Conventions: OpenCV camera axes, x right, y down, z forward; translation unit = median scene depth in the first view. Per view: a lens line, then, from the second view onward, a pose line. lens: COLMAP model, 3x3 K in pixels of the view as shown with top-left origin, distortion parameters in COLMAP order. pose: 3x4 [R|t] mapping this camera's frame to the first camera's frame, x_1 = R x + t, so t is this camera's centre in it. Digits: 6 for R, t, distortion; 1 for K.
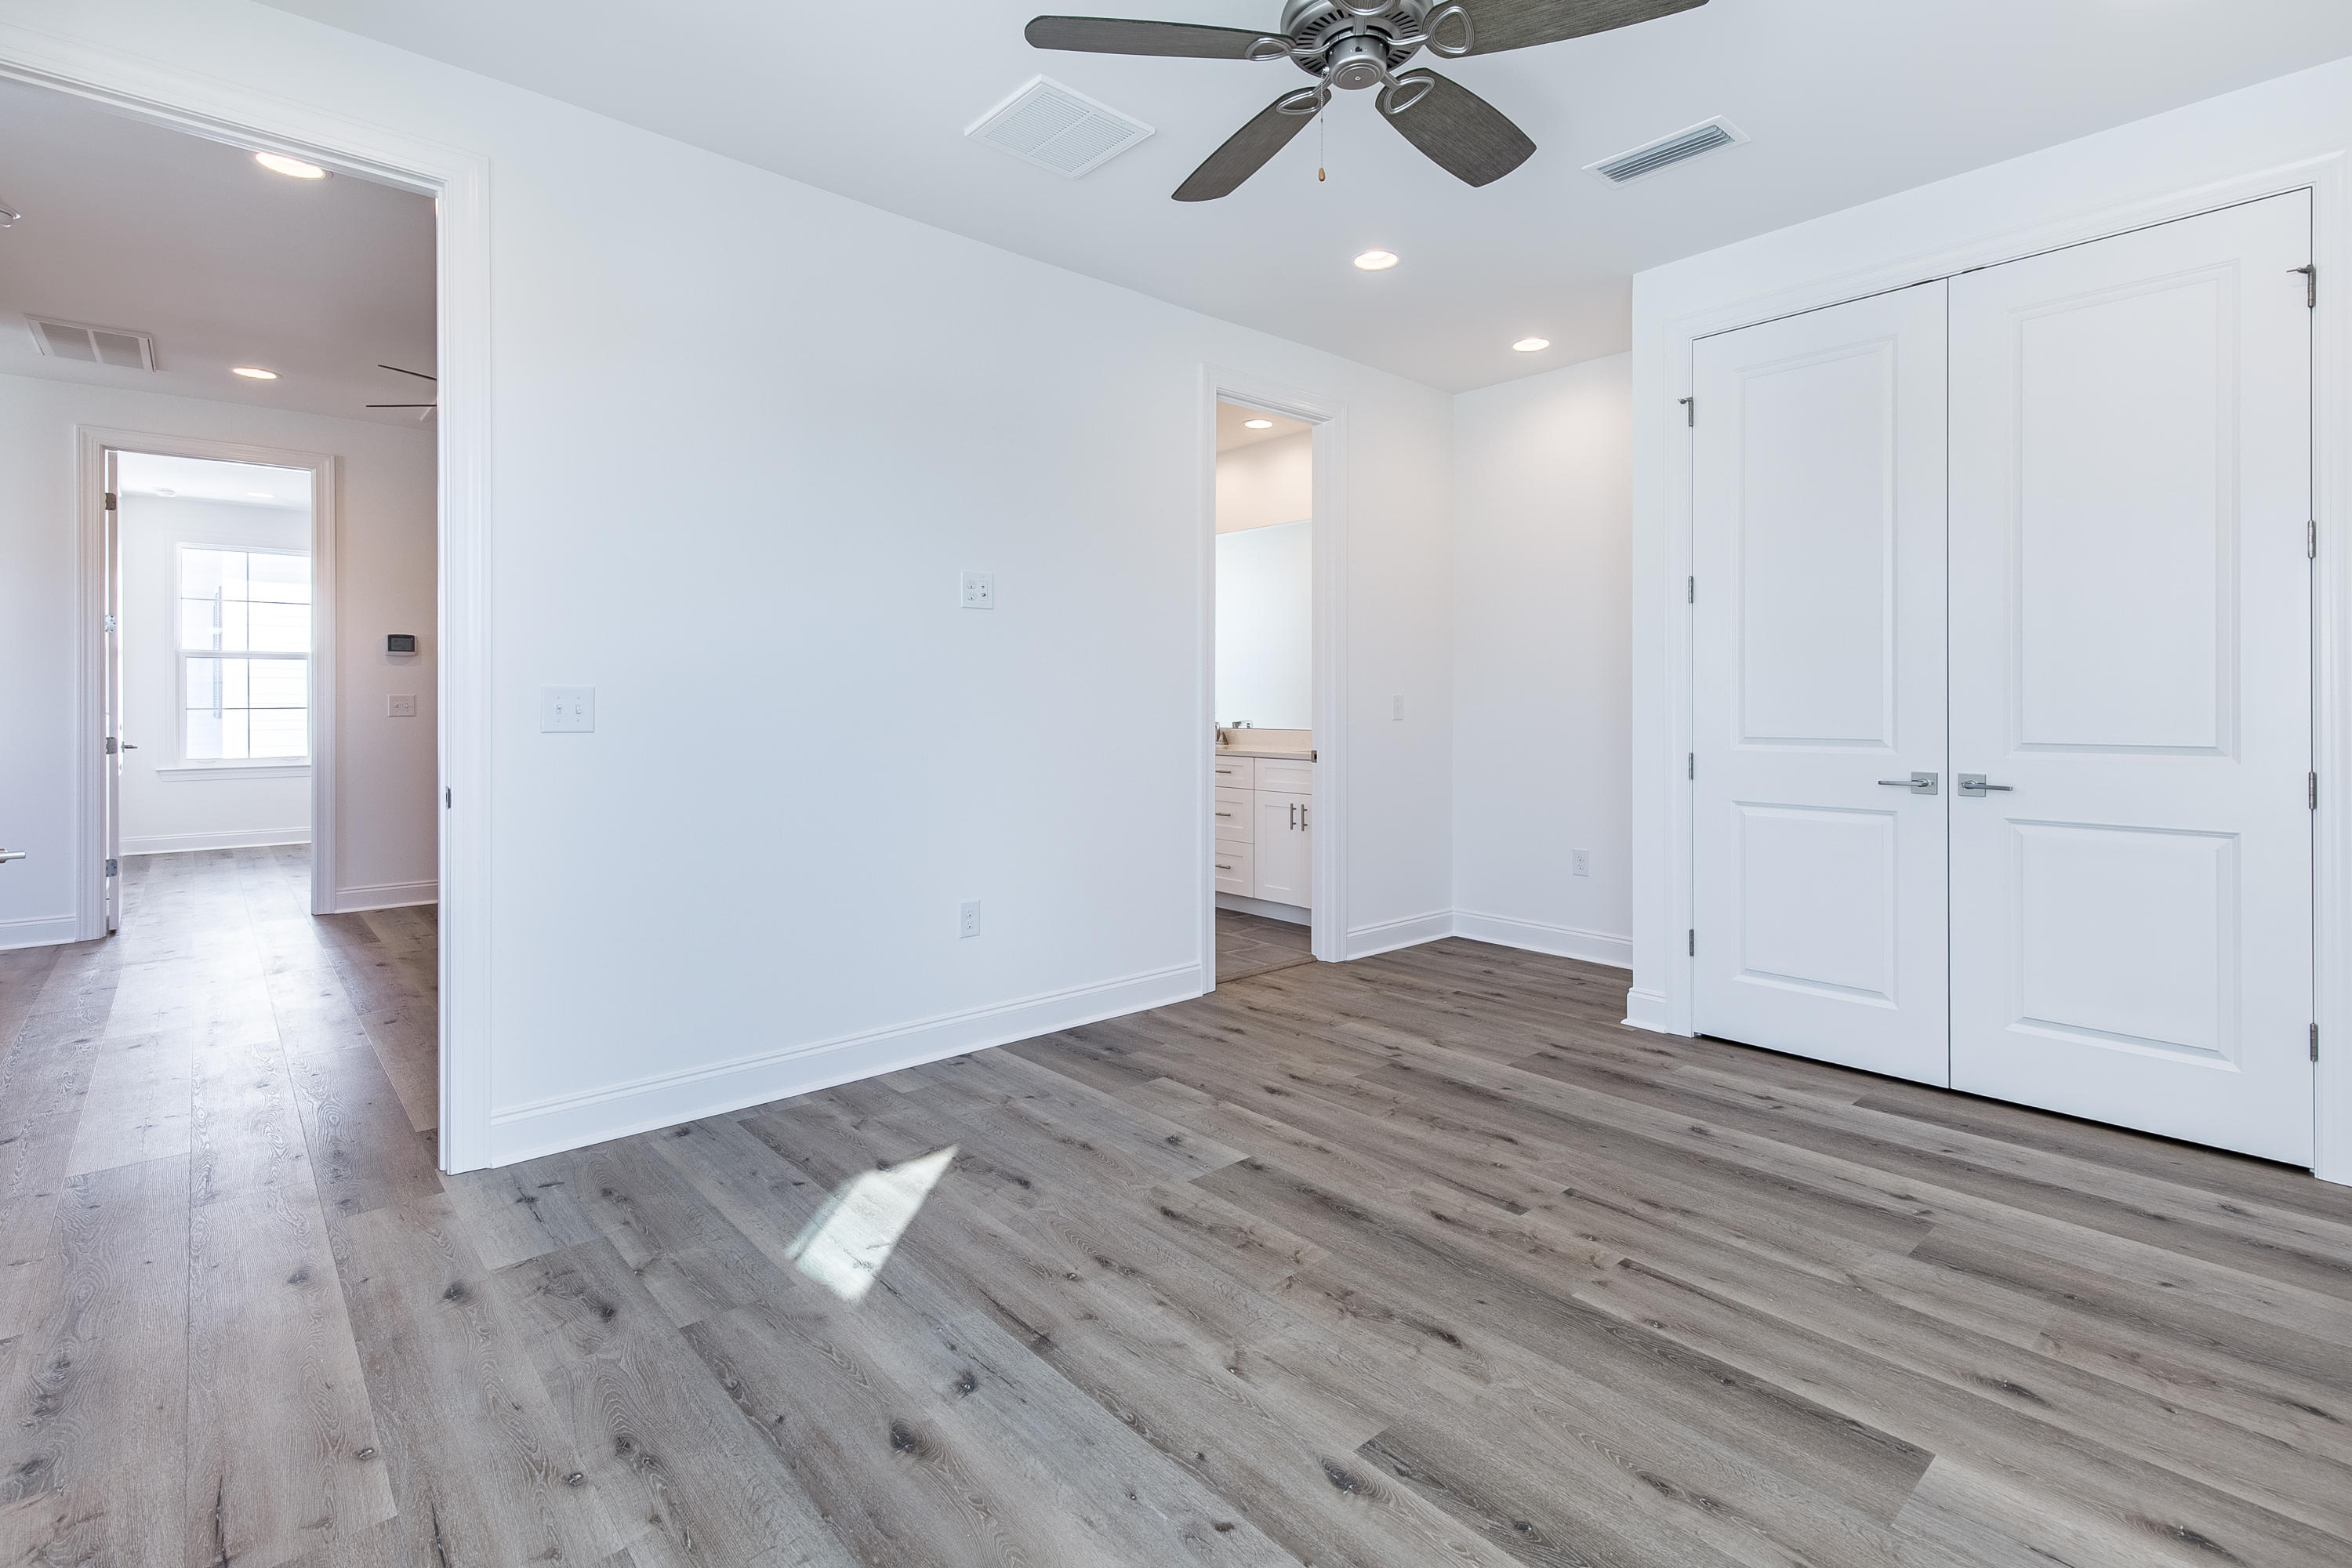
lens RADIAL K [[1129.5, 0, 1180.0], [0, 1129.5, 712.4], [0, 0, 1]] dist [0.020200, -0.001019]
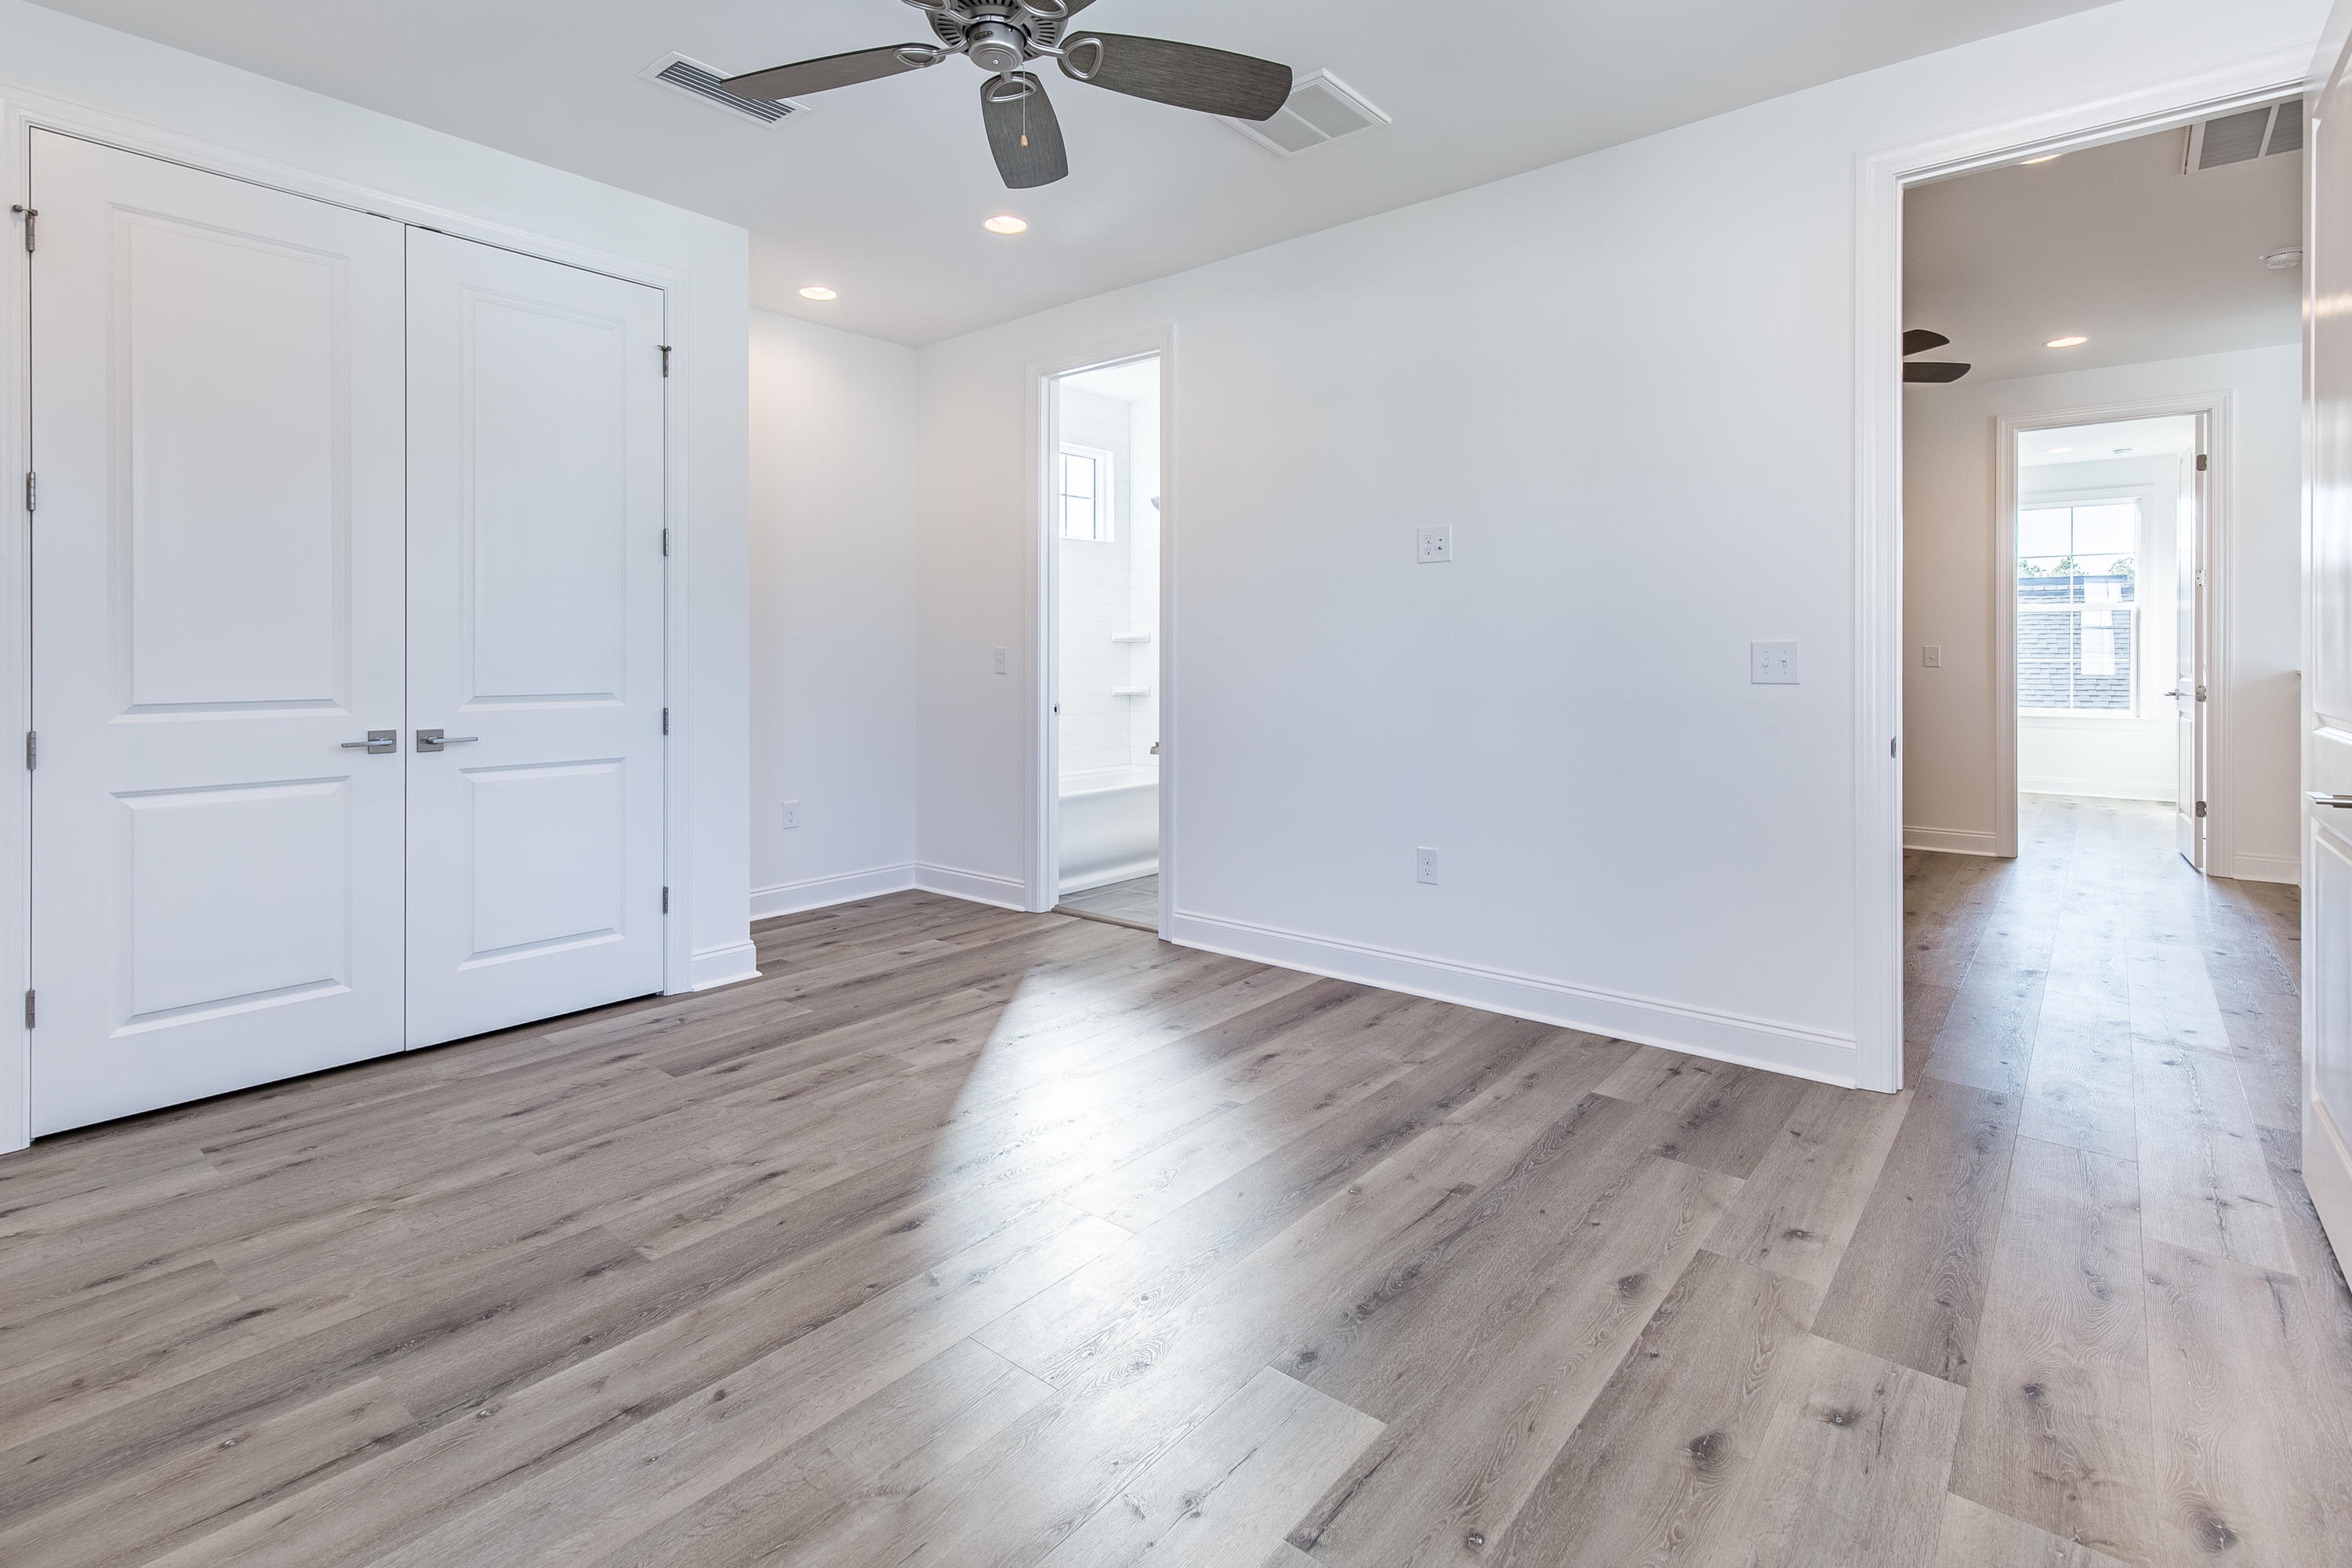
lens RADIAL K [[1129.5, 0, 1176.7], [0, 1129.5, 664.2], [0, 0, 1]] dist [0.020200, -0.001019]
pose [[-0.173674, 0.002034, 0.984801, -0.369429], [0.005901, 0.999982, -0.001024, 0.003775], [-0.984785, 0.005633, -0.173683, 0.534992]]
